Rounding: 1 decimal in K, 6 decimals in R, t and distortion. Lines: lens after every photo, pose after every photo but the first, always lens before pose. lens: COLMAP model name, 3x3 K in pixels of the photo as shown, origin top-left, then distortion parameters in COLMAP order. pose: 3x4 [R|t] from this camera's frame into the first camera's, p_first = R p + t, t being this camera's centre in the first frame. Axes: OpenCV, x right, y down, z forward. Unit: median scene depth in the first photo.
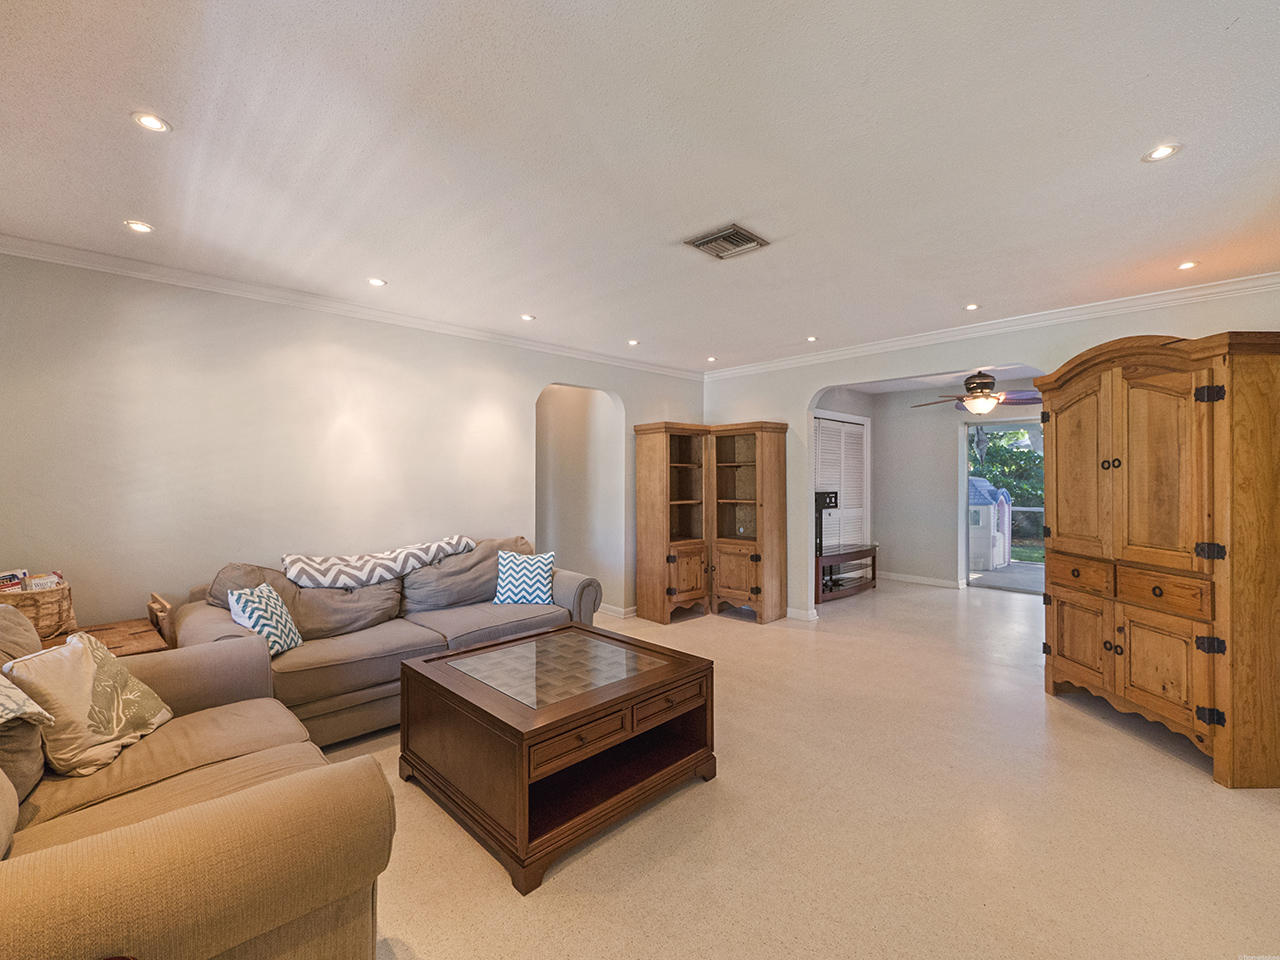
lens RADIAL K [[561.9, 0, 639.9], [0, 561.9, 476.5], [0, 0, 1]] dist [0.000752, 0.000156]
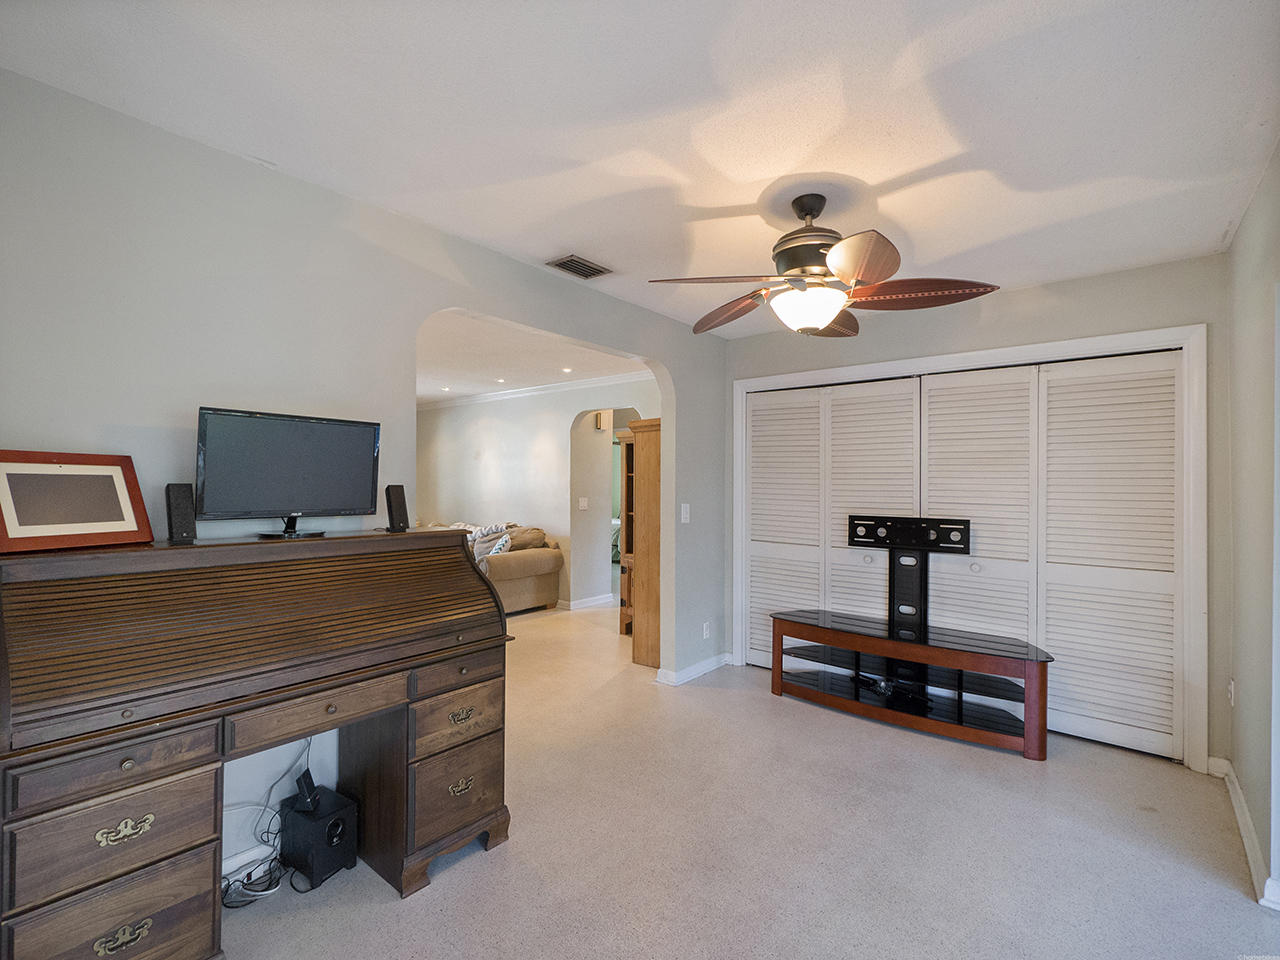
lens RADIAL K [[607.1, 0, 640.9], [0, 607.1, 481.6], [0, 0, 1]] dist [-0.000550, -0.000014]
pose [[0.129459, -0.004282, -0.991576, 0.823221], [-0.002768, 0.999985, -0.004680, -0.001909], [0.991581, 0.003350, 0.129445, 0.661911]]
